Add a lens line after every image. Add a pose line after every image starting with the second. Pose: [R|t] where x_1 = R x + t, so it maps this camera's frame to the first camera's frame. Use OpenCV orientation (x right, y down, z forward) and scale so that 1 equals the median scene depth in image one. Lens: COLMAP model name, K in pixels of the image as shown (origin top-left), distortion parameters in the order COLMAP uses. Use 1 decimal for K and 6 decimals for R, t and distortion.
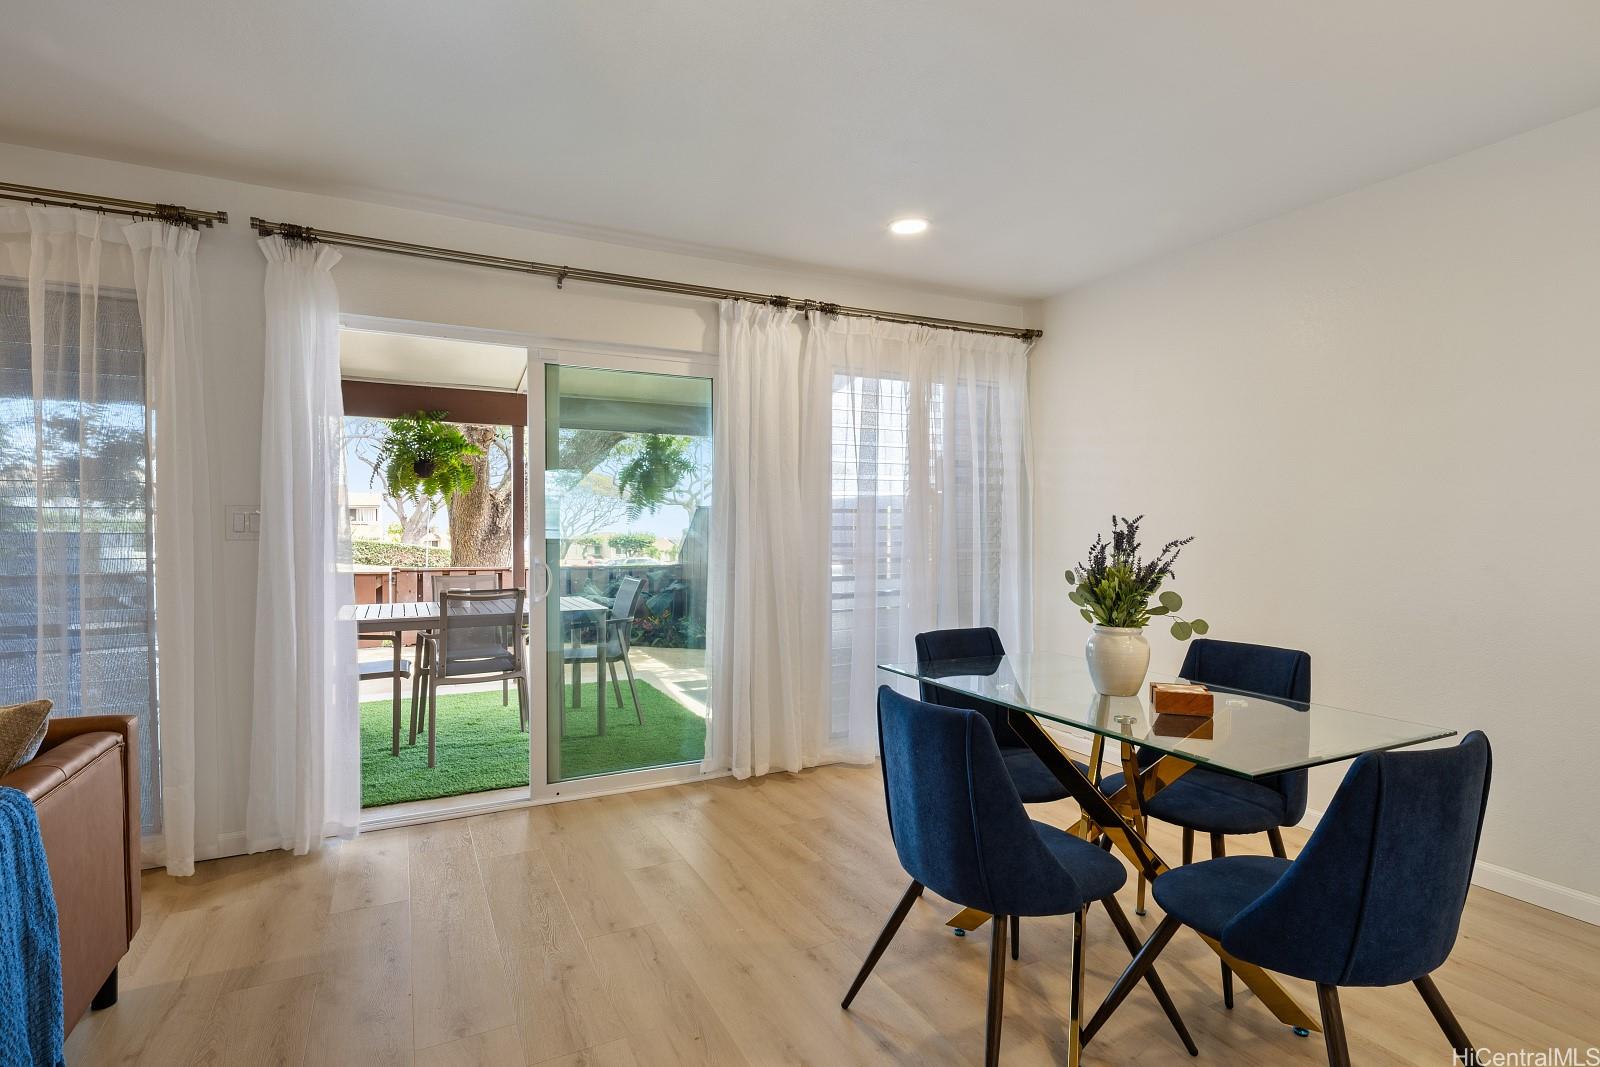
lens RADIAL K [[795.4, 0, 802.3], [0, 795.4, 548.7], [0, 0, 1]] dist [0.002728, -0.001199]
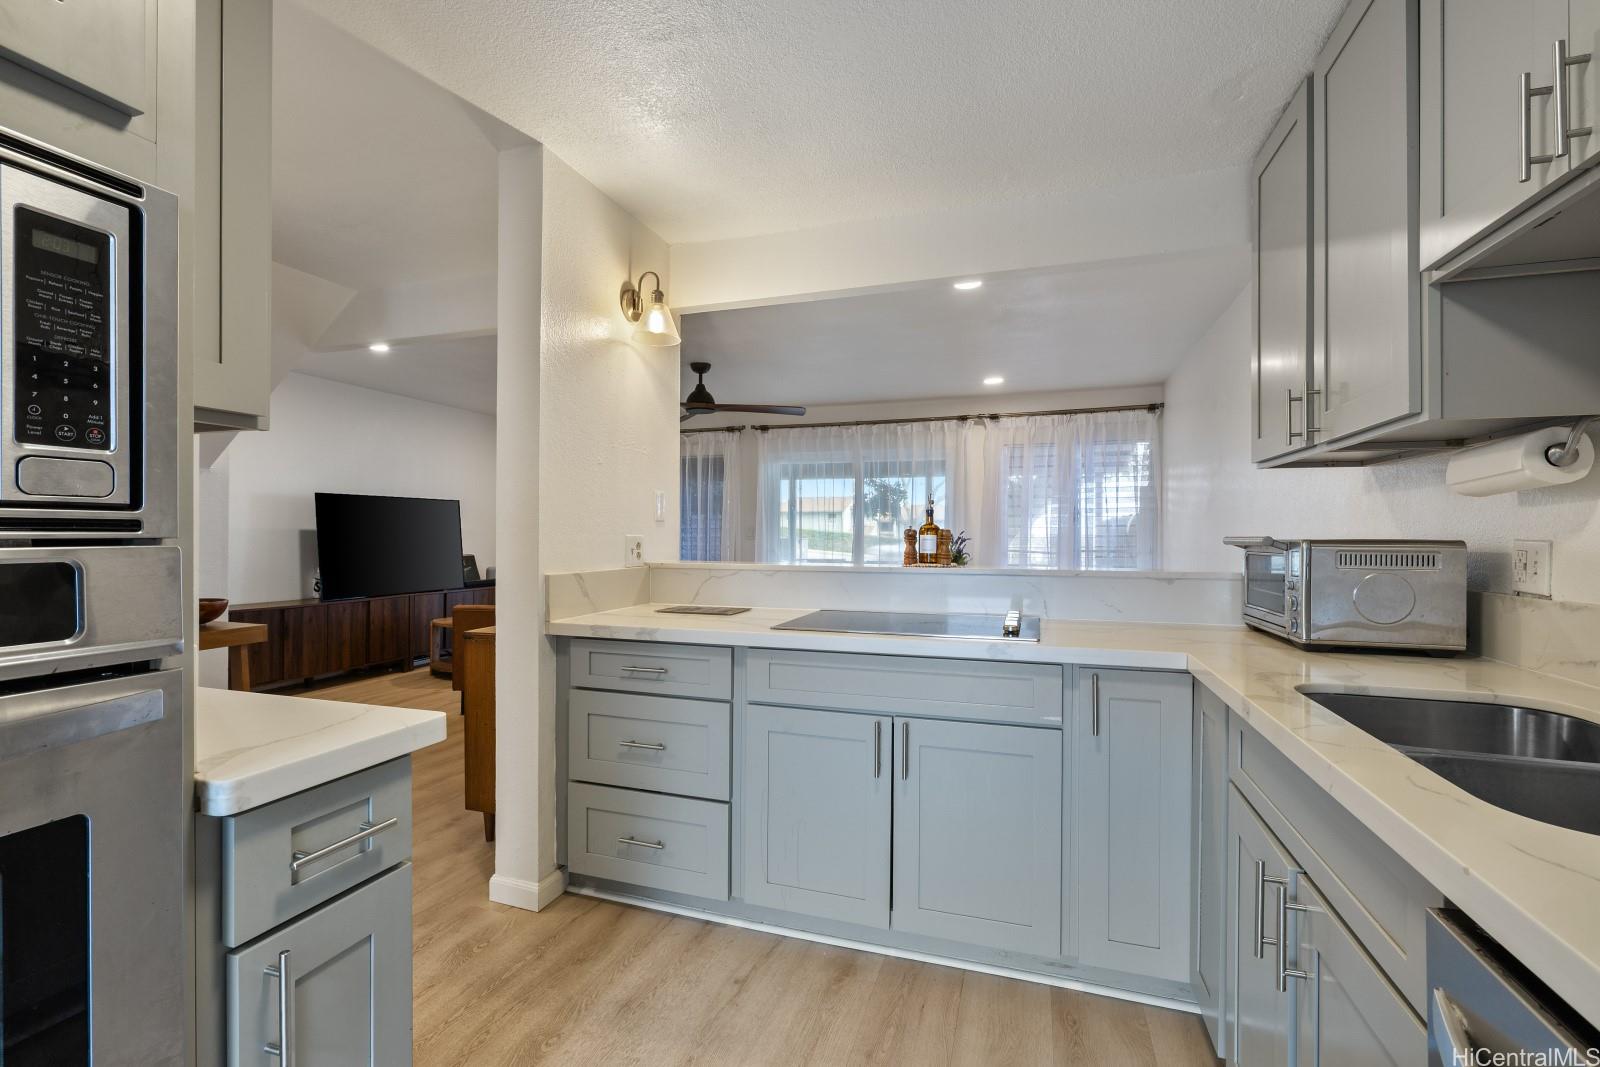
lens RADIAL K [[723.8, 0, 790.0], [0, 723.8, 539.7], [0, 0, 1]] dist [-0.003640, -0.000154]
pose [[0.690827, 0.009214, -0.722961, 1.027582], [-0.022782, 0.999700, -0.009029, 0.008146], [0.722661, 0.022708, 0.690829, -0.539943]]
